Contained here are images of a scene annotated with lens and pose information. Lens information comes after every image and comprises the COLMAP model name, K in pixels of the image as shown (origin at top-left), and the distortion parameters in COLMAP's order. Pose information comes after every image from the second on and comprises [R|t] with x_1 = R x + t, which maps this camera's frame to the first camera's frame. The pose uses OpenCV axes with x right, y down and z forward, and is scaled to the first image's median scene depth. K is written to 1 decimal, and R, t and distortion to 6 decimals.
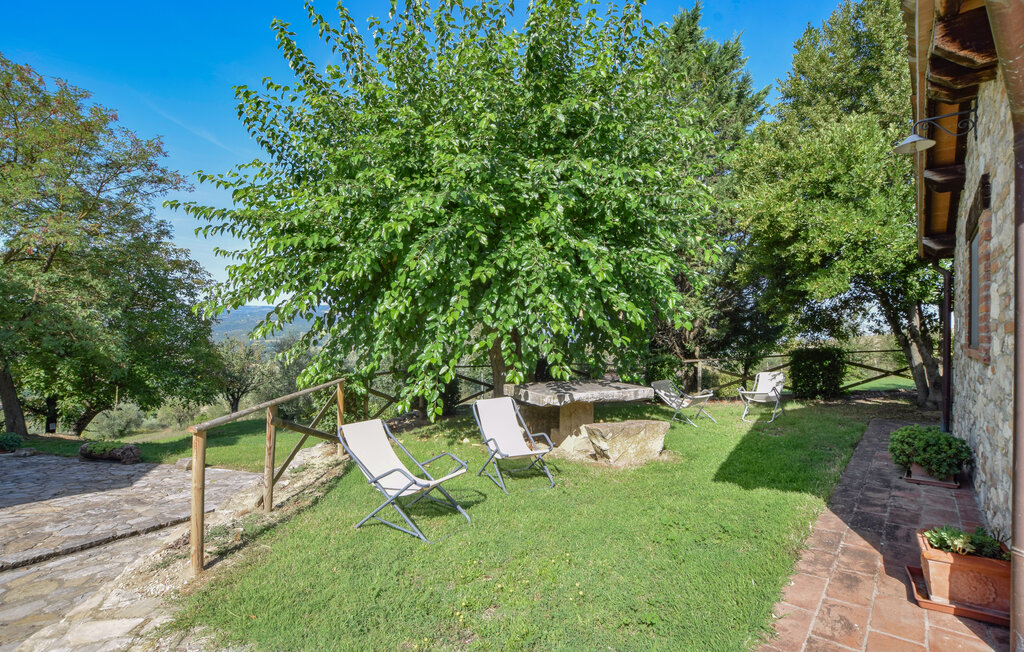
lens RADIAL K [[456.2, 0, 512.0], [0, 456.2, 326.0], [0, 0, 1]] dist [0.000131, -0.000083]
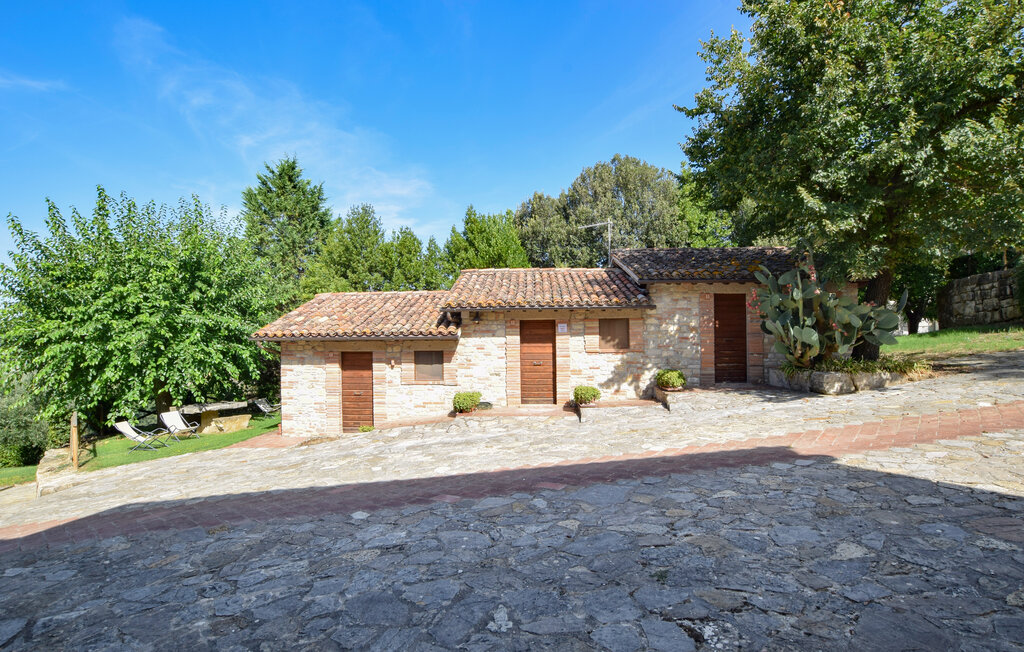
lens RADIAL K [[450.1, 0, 511.3], [0, 450.1, 347.1], [0, 0, 1]] dist [-0.046925, -0.000056]
pose [[0.751676, -0.020159, 0.659225, -0.181627], [0.002450, 0.999611, 0.027775, -0.232525], [-0.659528, -0.019263, 0.751433, -1.813534]]
